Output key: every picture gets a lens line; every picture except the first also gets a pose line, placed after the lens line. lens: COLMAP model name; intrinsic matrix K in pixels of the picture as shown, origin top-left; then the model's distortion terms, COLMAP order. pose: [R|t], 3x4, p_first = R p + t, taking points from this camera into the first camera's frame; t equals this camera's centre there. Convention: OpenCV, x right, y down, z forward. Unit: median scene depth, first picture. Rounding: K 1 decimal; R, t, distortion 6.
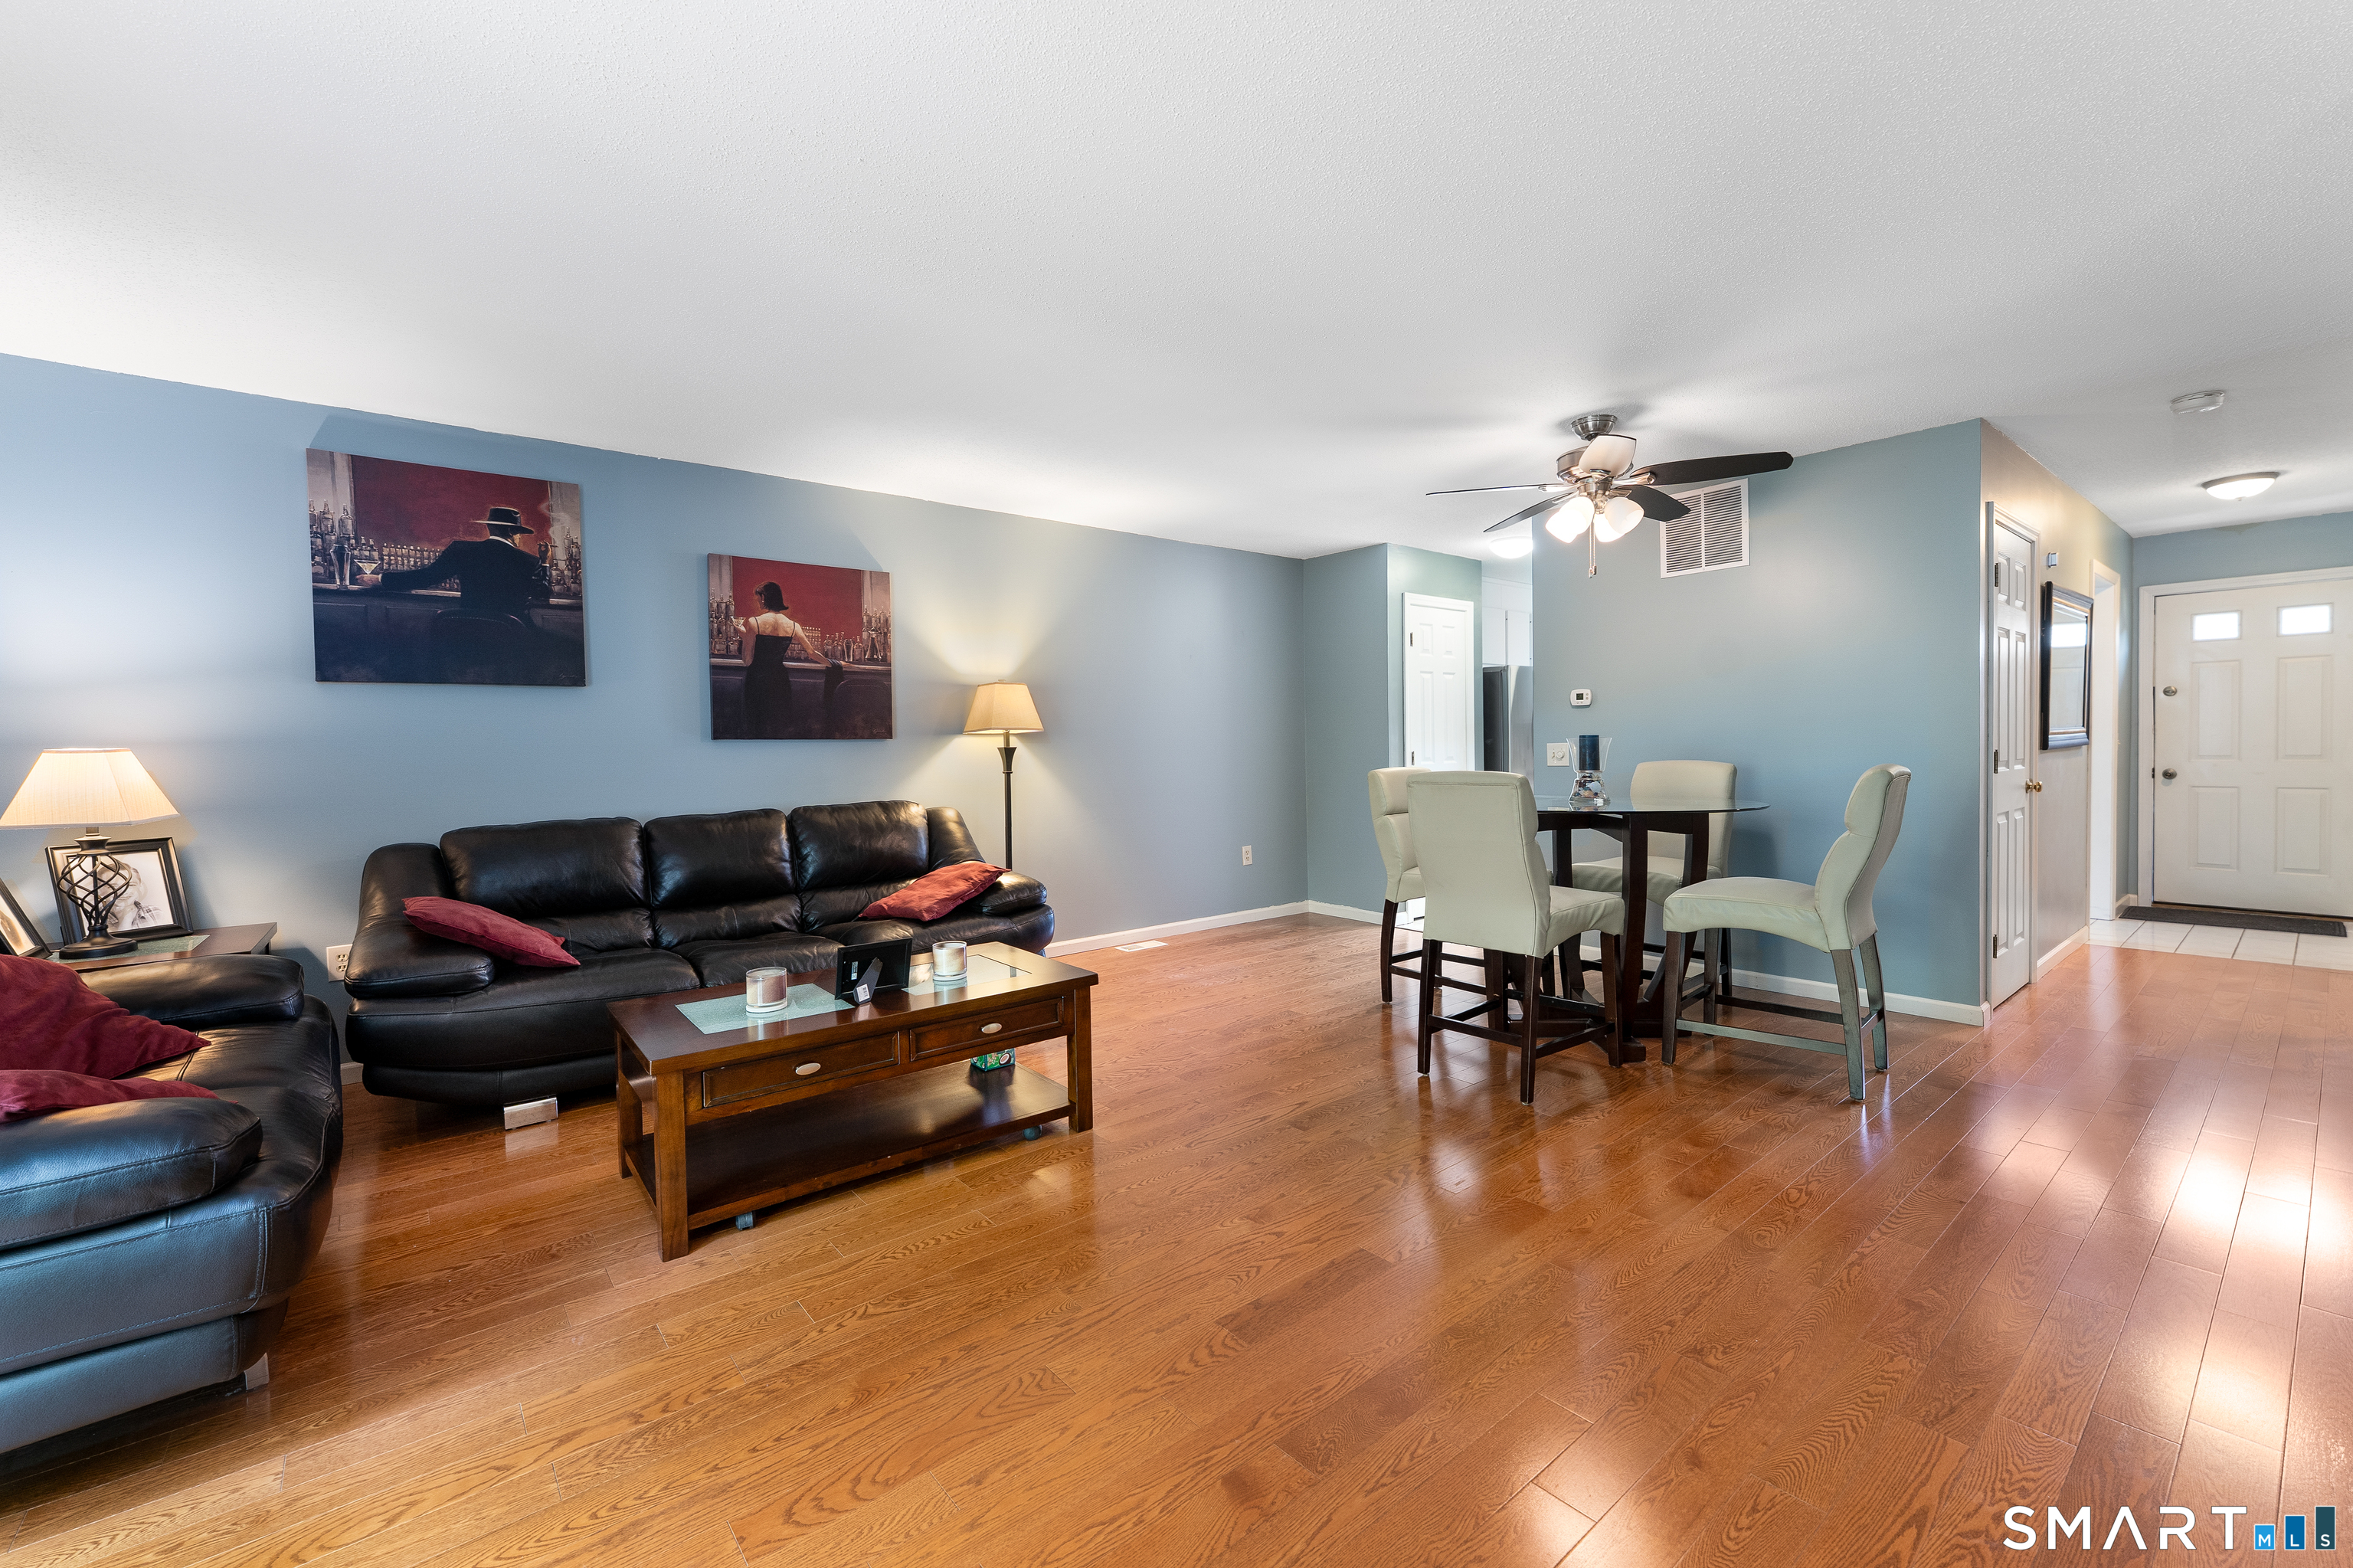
lens RADIAL K [[964.8, 0, 1178.5], [0, 964.8, 777.4], [0, 0, 1]] dist [0.000055, 0.000007]
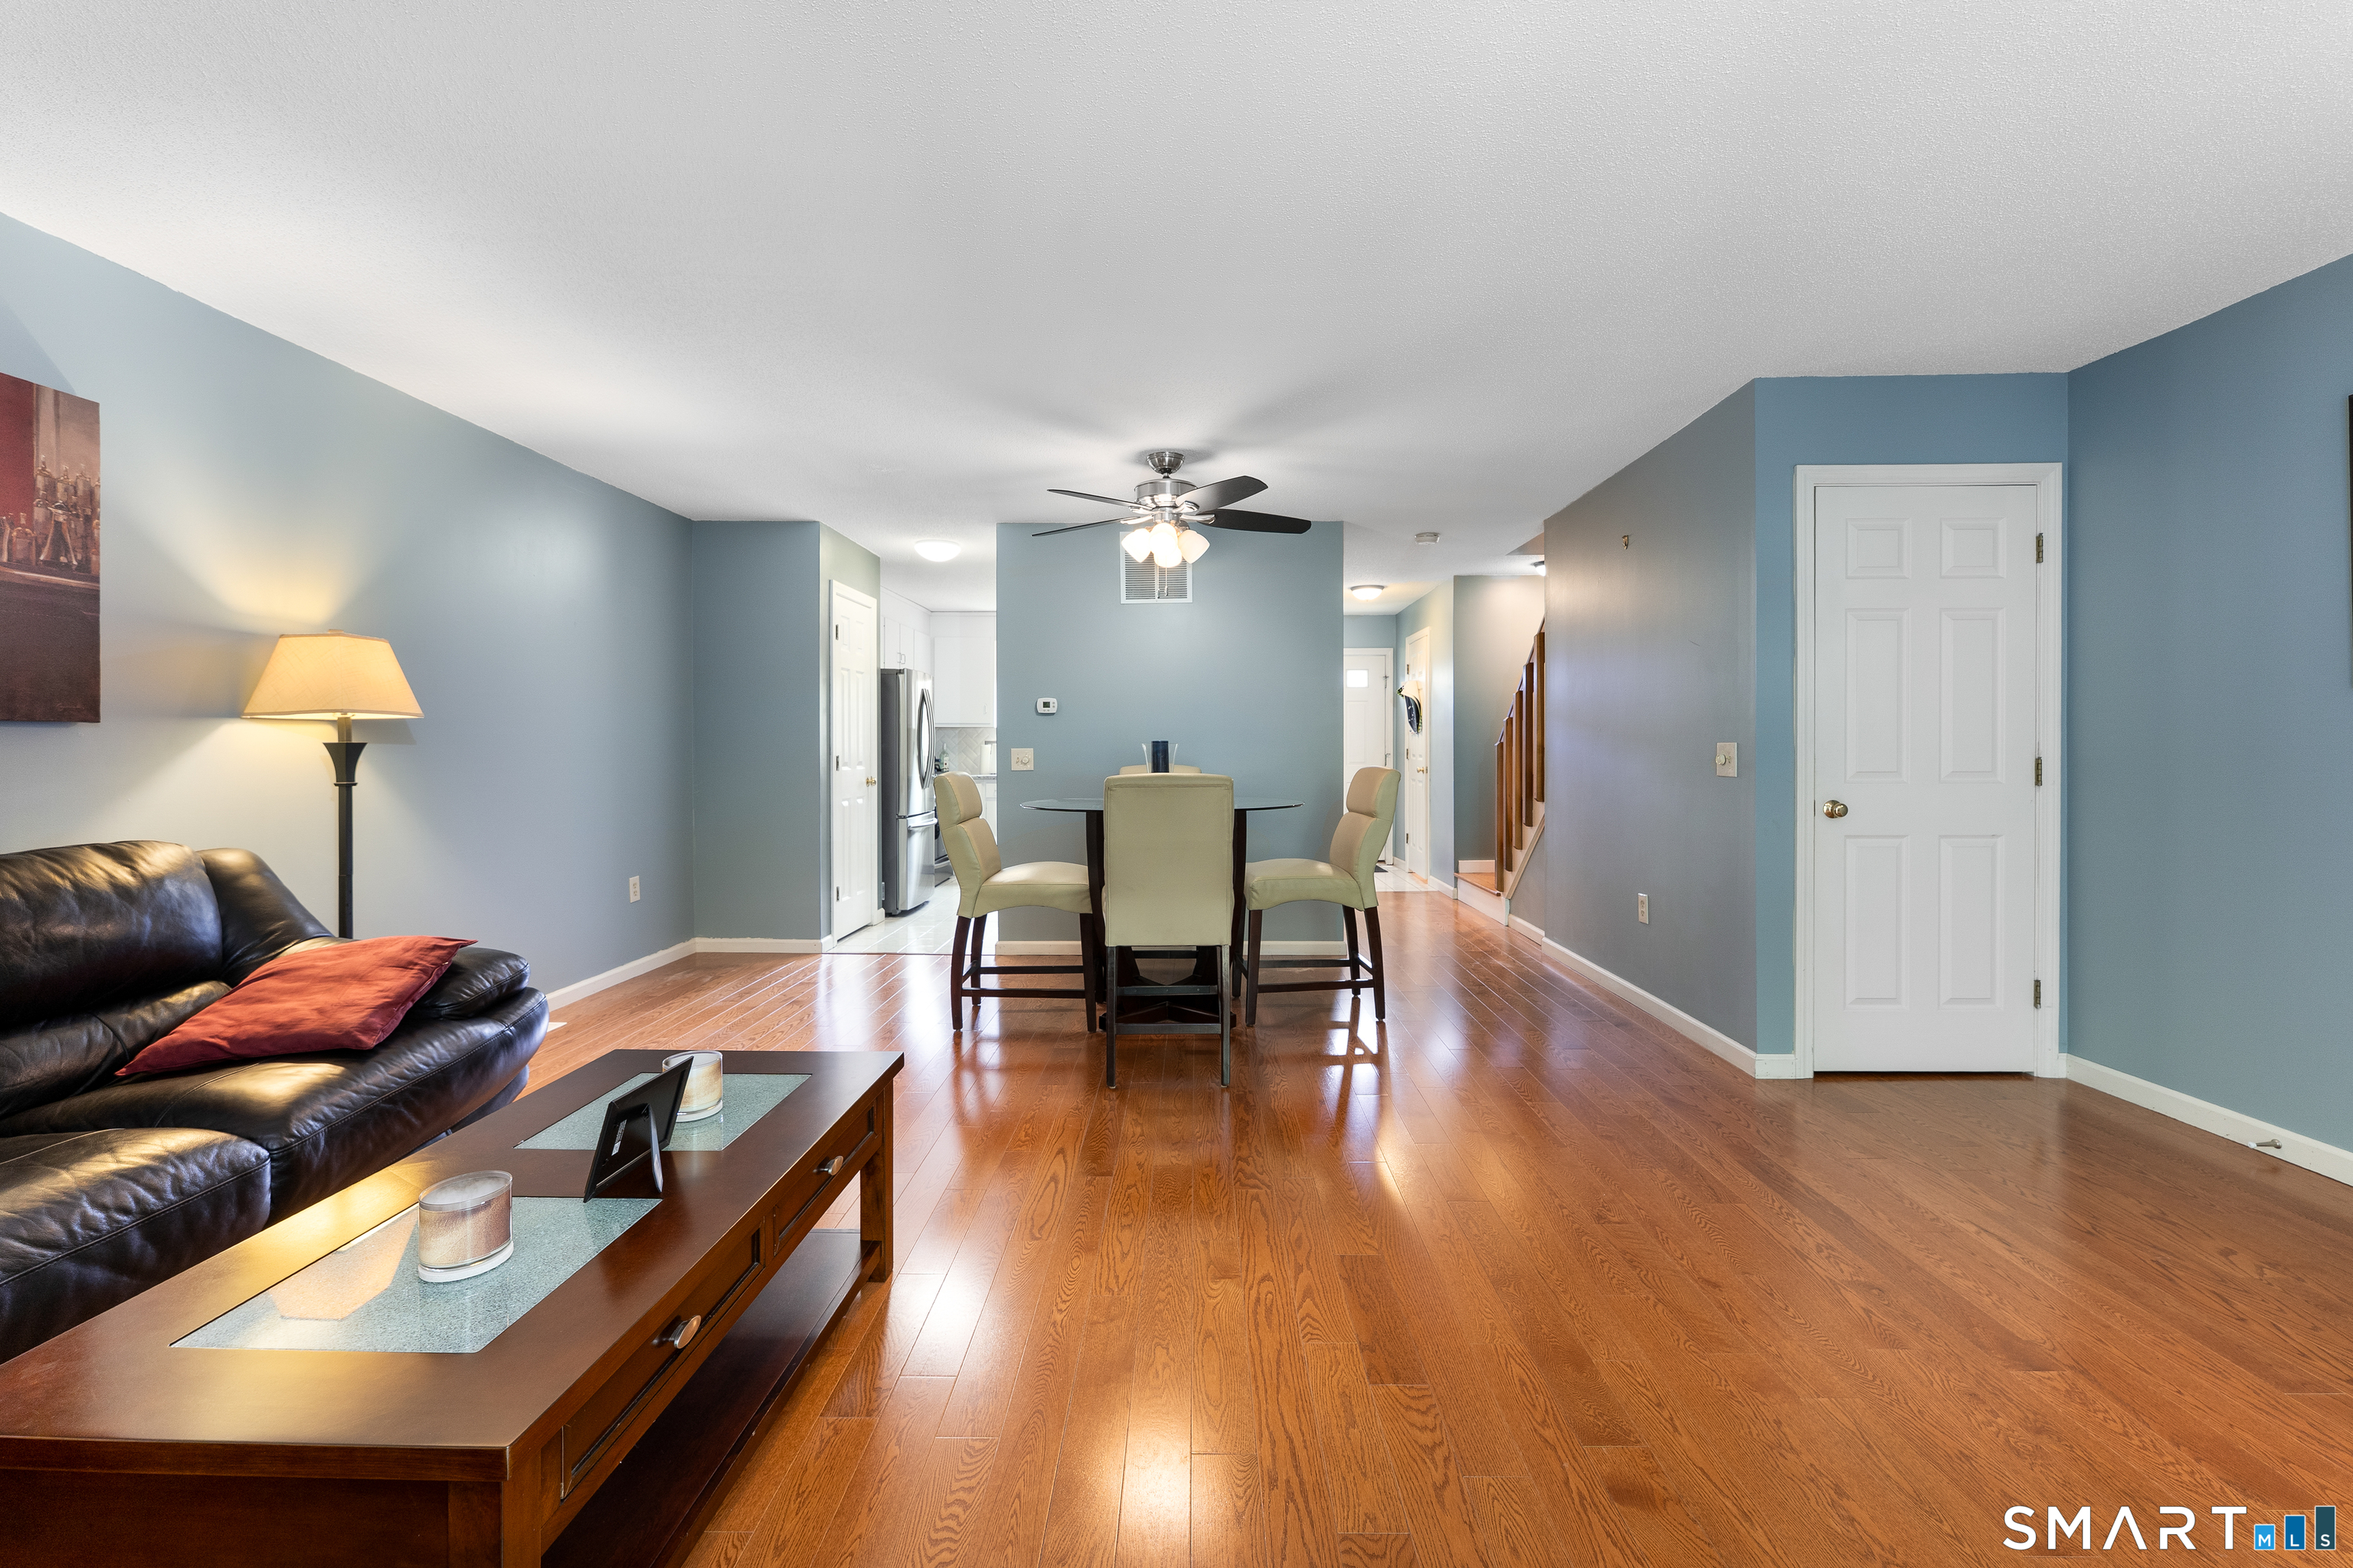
lens RADIAL K [[964.8, 0, 1177.6], [0, 964.8, 751.9], [0, 0, 1]] dist [0.000055, 0.000007]
pose [[0.645769, 0.010370, 0.763463, -0.321340], [0.016619, 0.999480, -0.027632, -0.000229], [-0.763352, 0.030532, 0.645261, 0.226467]]
